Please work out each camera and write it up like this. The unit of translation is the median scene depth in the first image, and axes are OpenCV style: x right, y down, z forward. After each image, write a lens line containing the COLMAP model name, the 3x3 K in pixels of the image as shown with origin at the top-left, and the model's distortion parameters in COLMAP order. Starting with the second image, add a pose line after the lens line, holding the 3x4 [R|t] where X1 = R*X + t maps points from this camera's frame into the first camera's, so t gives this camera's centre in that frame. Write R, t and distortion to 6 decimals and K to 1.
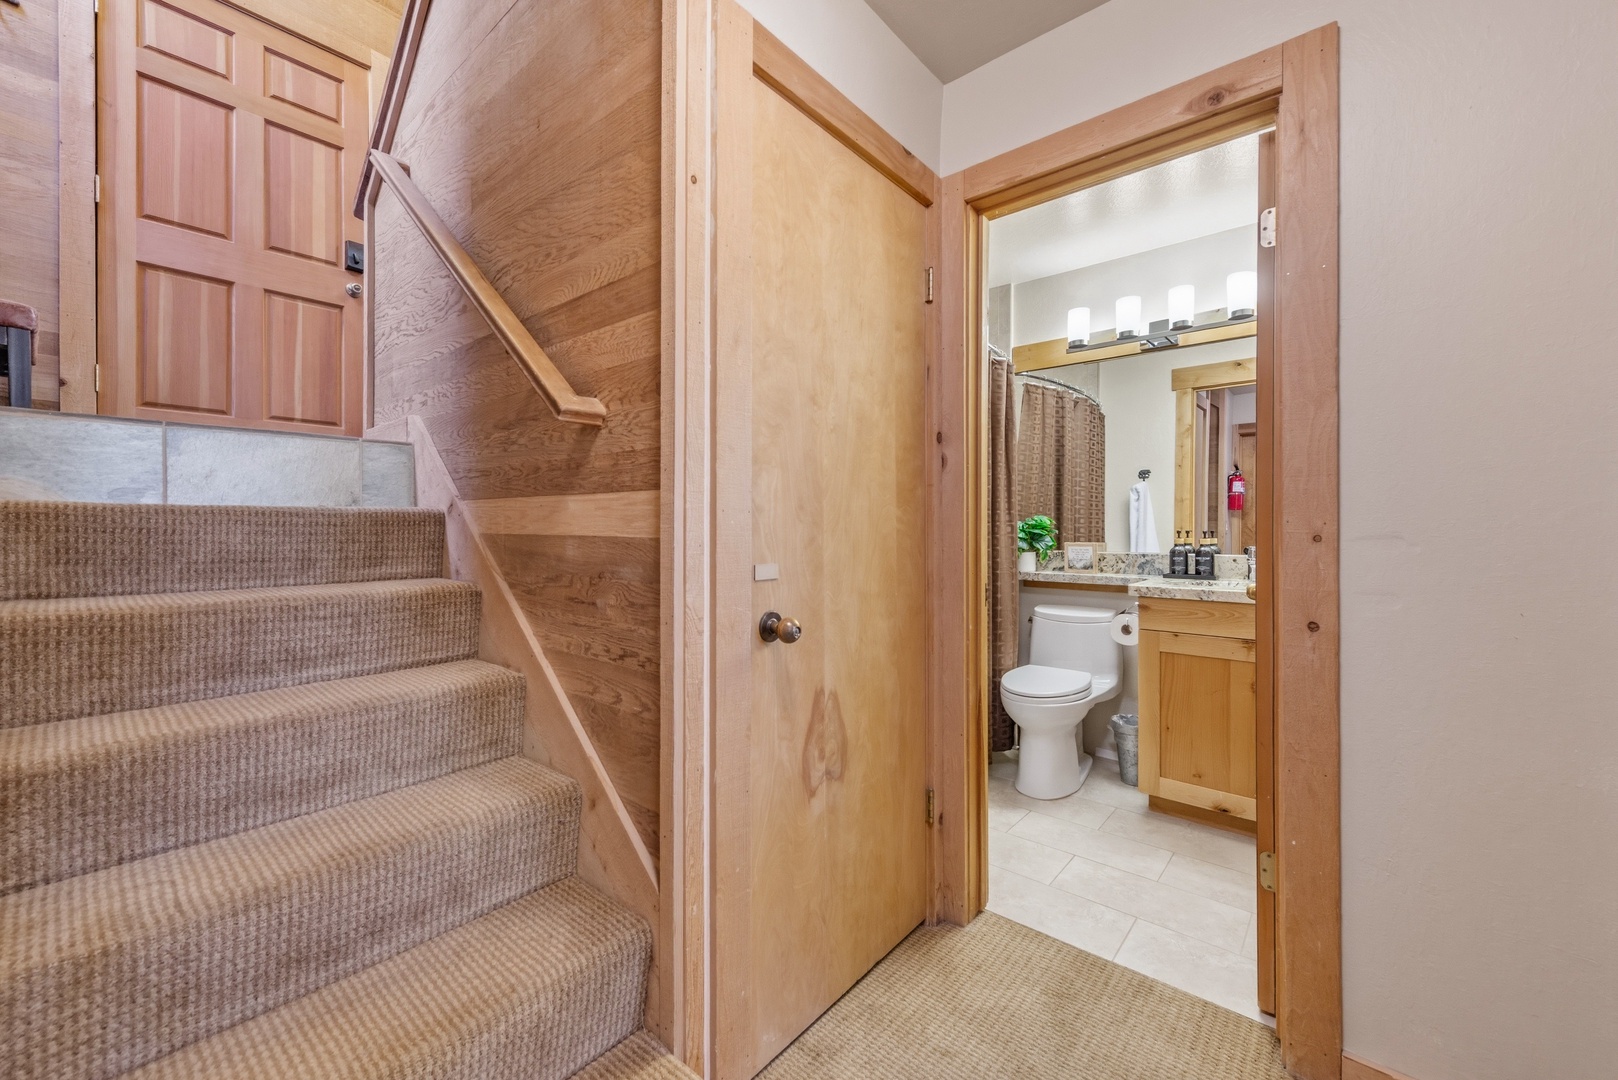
lens RADIAL K [[637.6, 0, 804.9], [0, 637.6, 533.6], [0, 0, 1]] dist [0.000298, -0.000042]
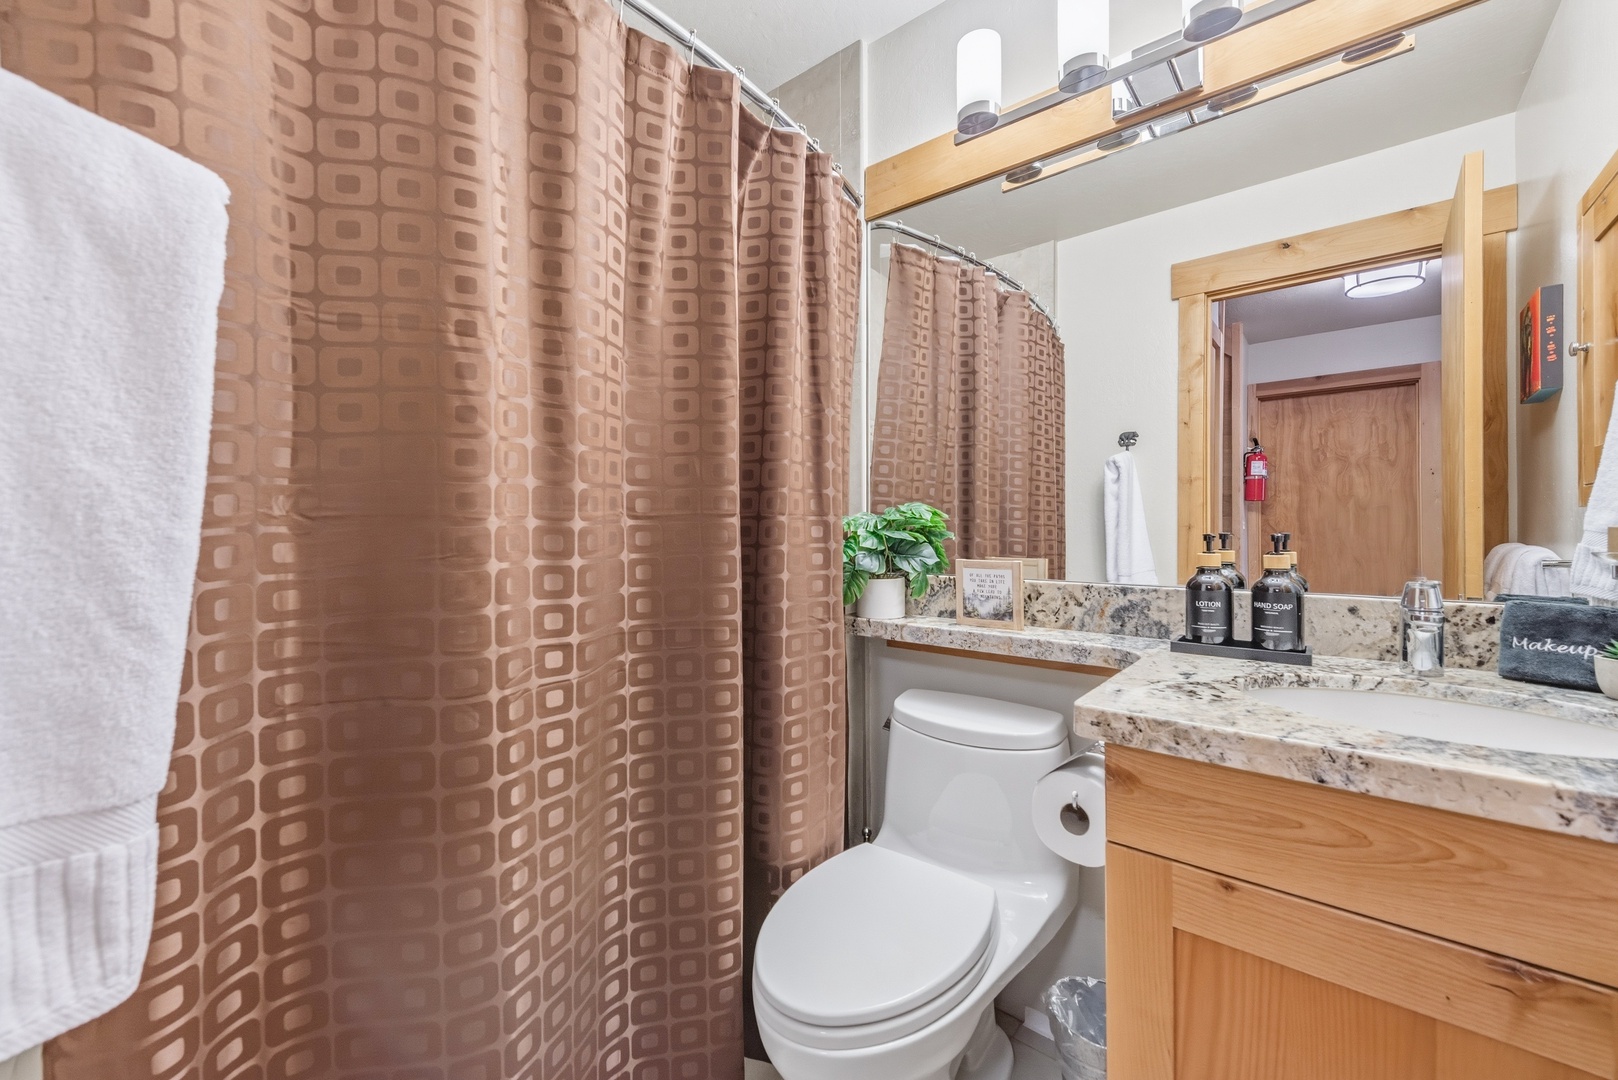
lens RADIAL K [[637.2, 0, 811.1], [0, 637.2, 533.2], [0, 0, 1]] dist [-0.001651, -0.000468]
pose [[0.999713, -0.004701, 0.023491, 0.284924], [0.004700, 0.999989, 0.000107, -0.005590], [-0.023491, 0.000004, 0.999724, 0.527975]]
